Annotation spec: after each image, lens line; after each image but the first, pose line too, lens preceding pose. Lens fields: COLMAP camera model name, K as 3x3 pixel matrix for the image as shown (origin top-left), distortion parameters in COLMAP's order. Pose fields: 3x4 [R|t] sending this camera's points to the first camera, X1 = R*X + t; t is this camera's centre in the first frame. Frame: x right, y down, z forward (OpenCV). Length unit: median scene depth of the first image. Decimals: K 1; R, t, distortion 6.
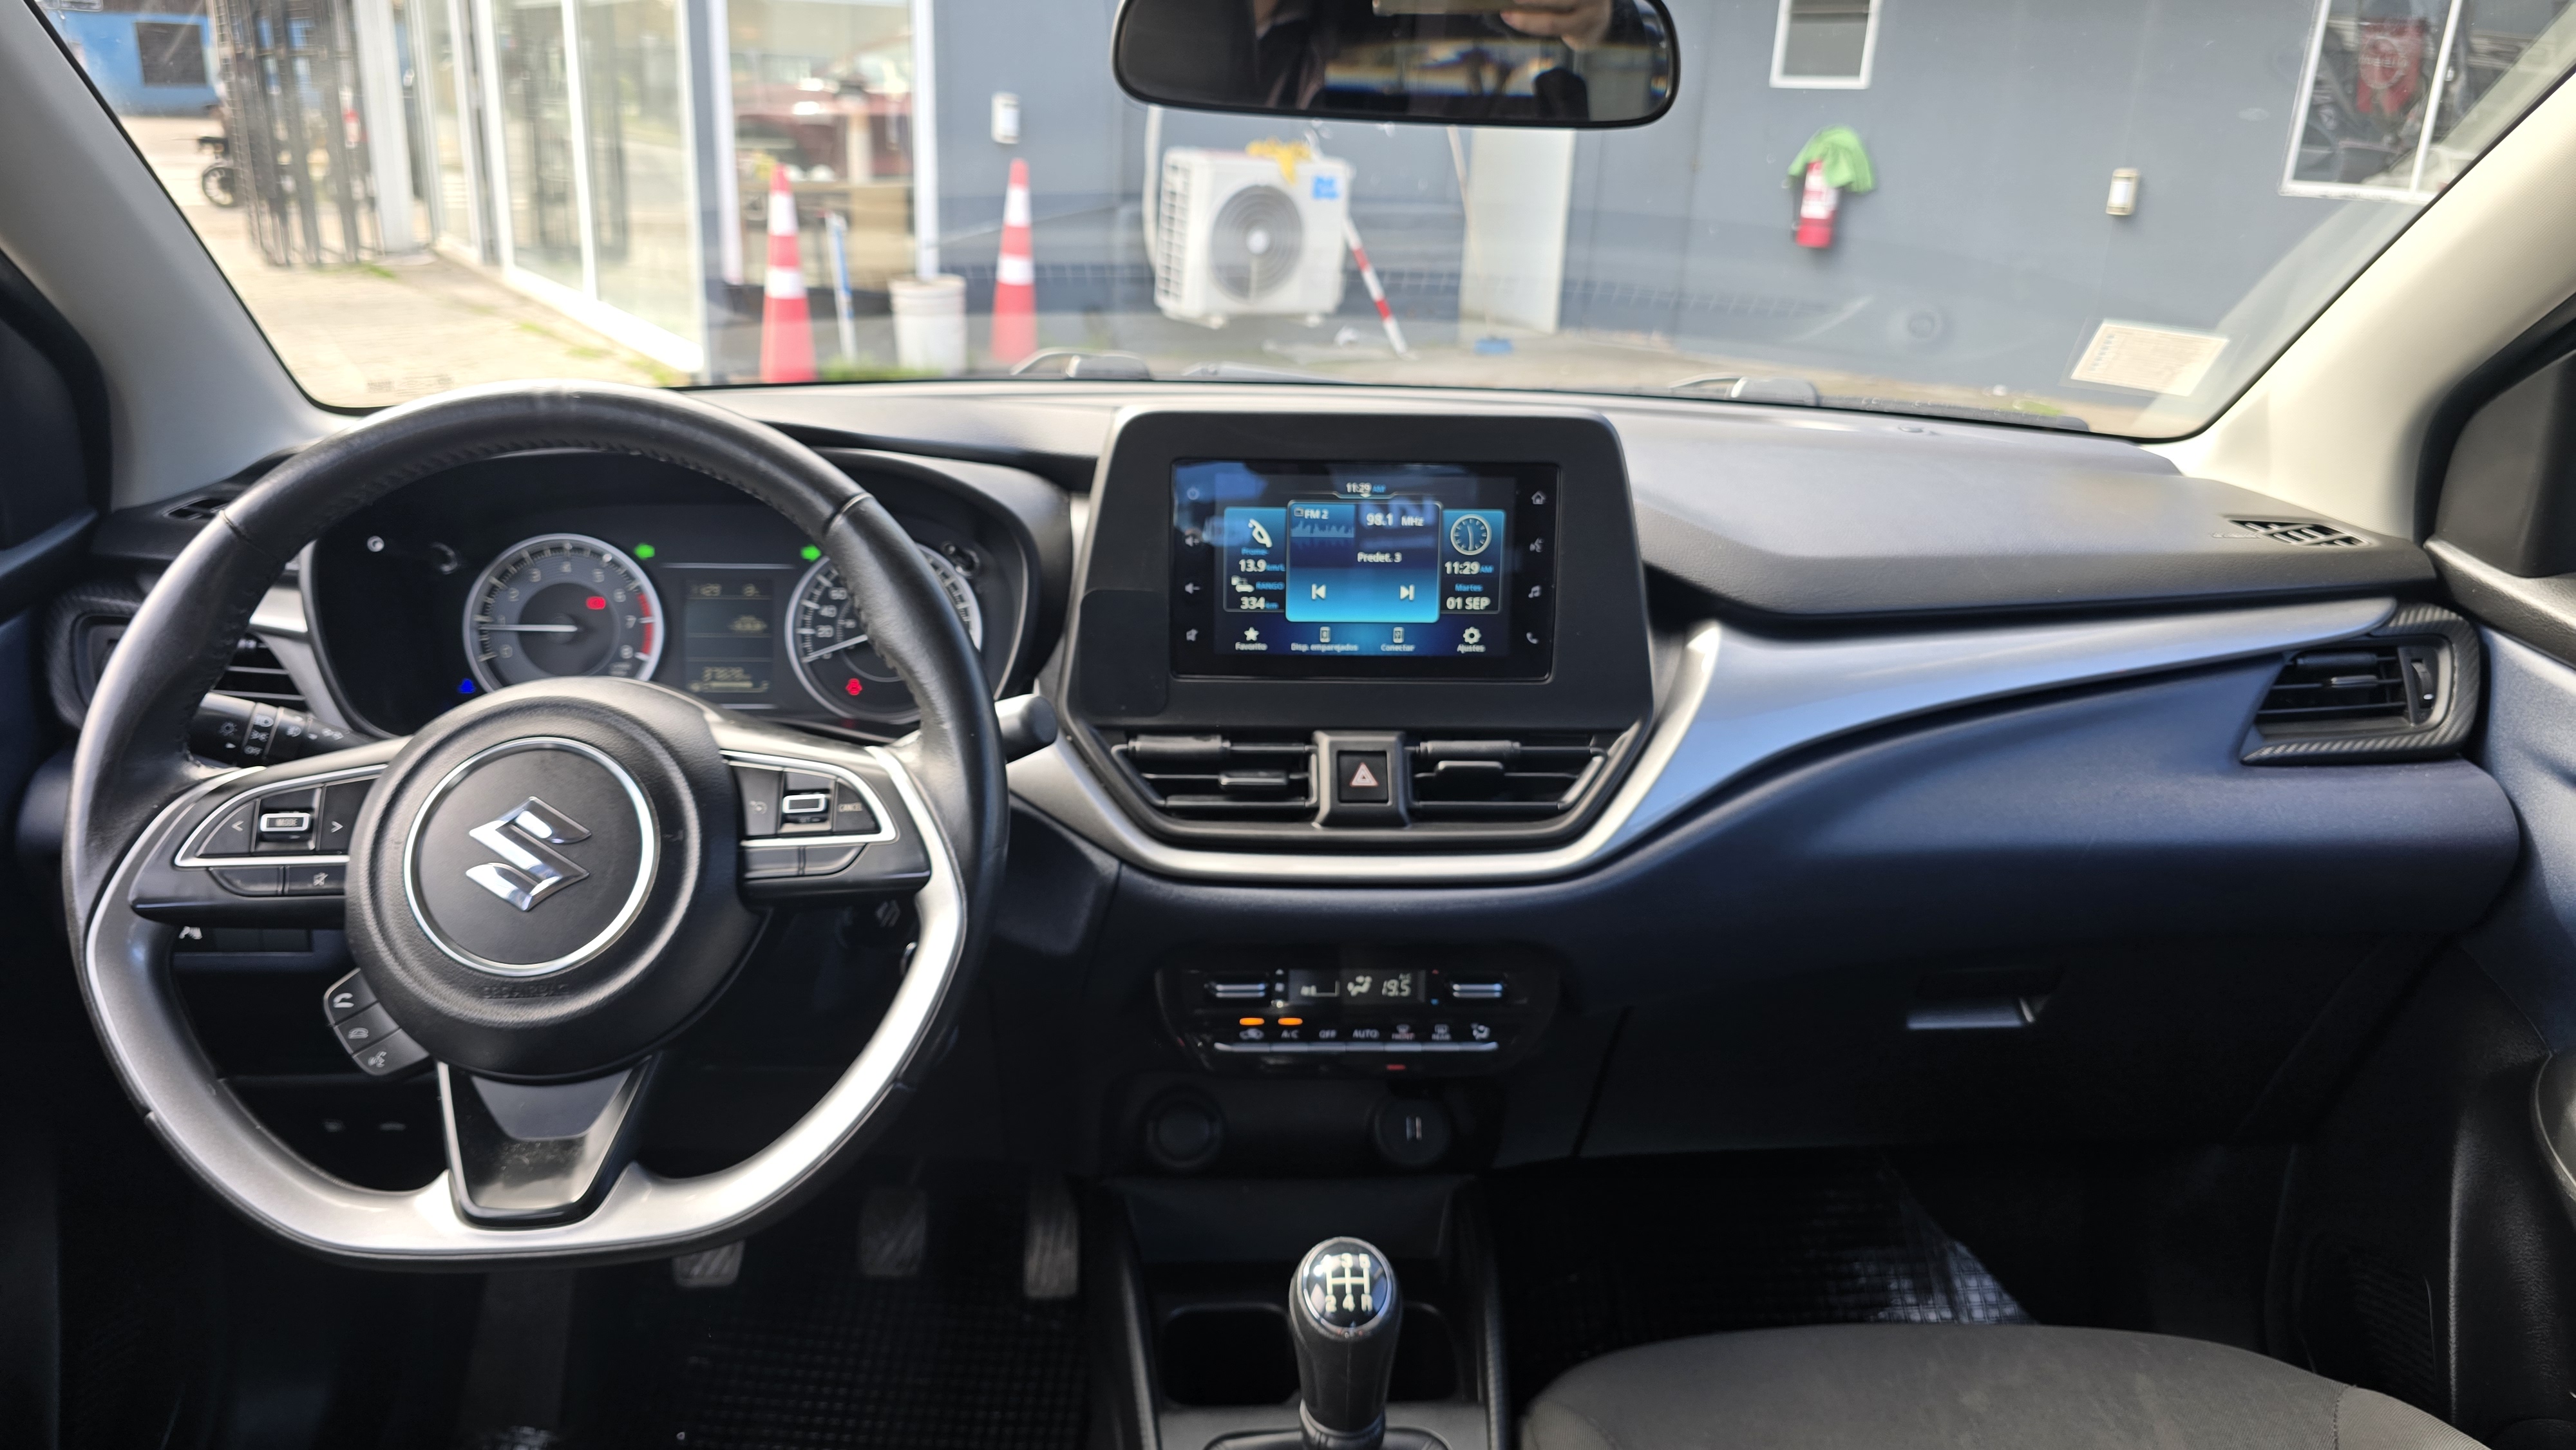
lens RADIAL K [[1779.0, 0, 1331.5], [0, 1779.0, 728.9], [0, 0, 1]] dist [0.053081, -0.044135]
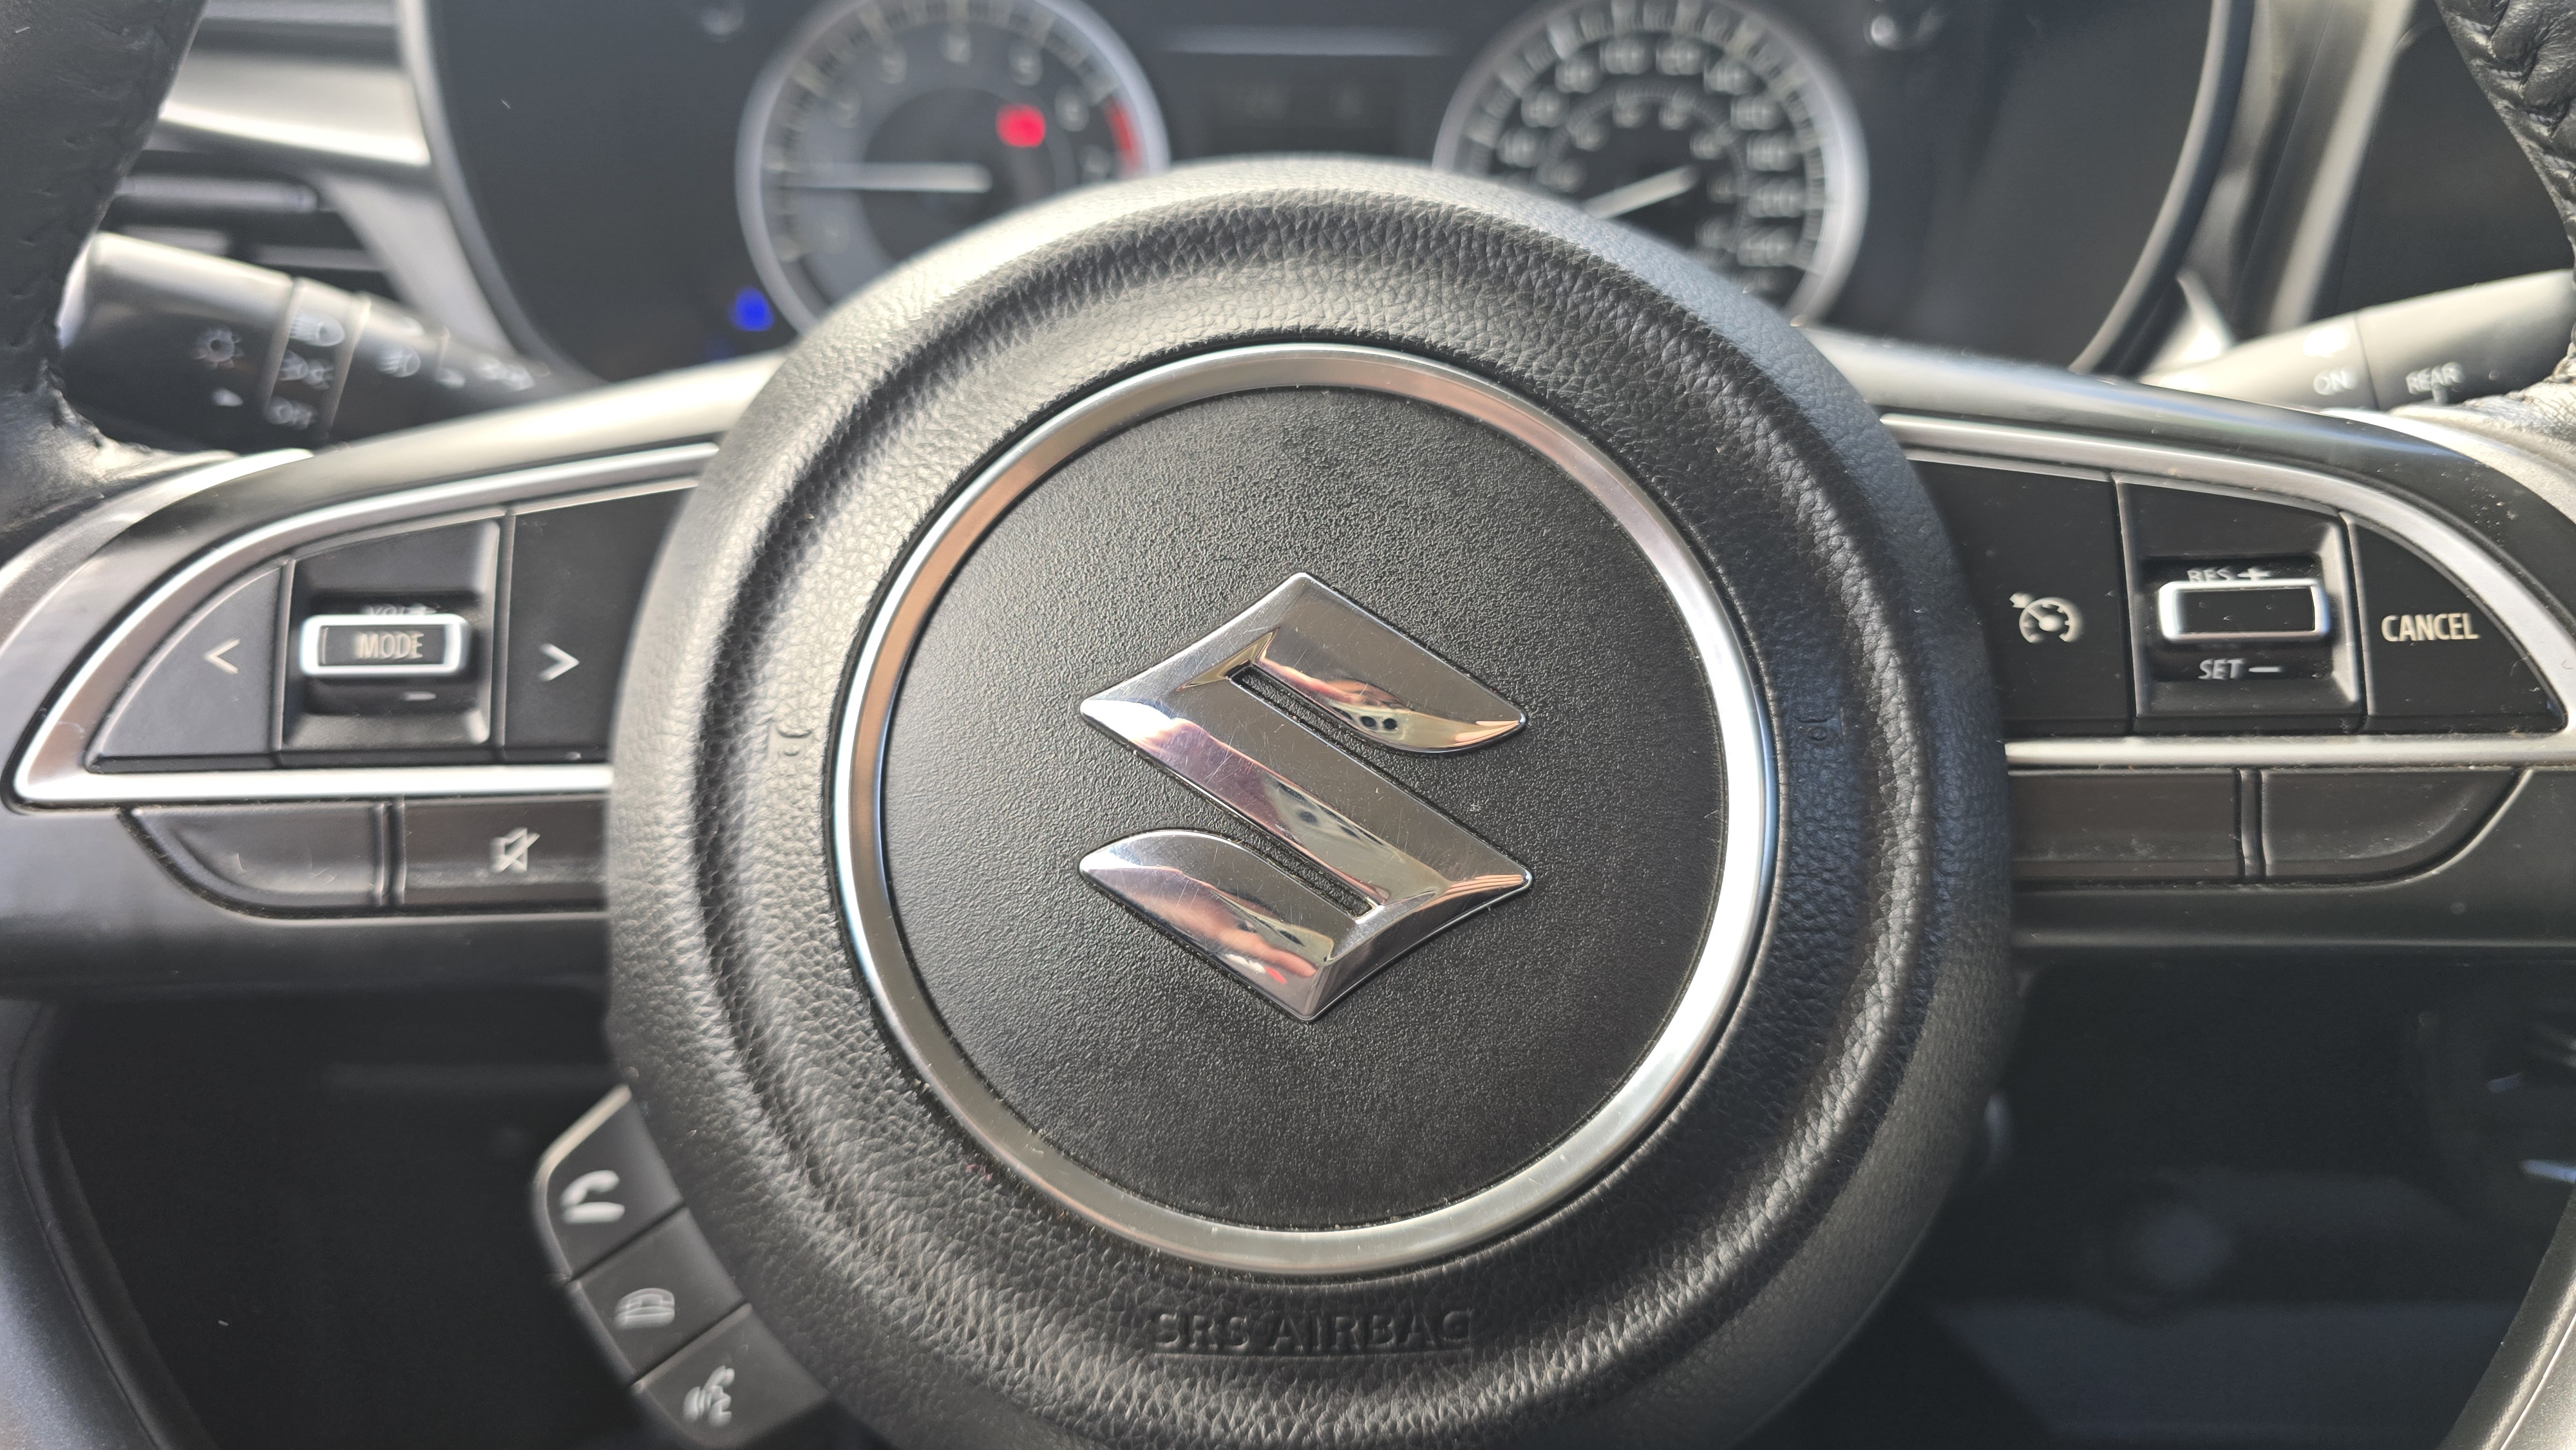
lens RADIAL K [[1789.0, 0, 1288.0], [0, 1789.0, 725.0], [0, 0, 1]] dist [0.006685, 0.001374]
pose [[0.997362, 0.021466, -0.069341, -0.404040], [-0.012160, 0.991184, 0.131935, 0.024894], [0.071562, -0.130744, 0.988830, 0.703520]]
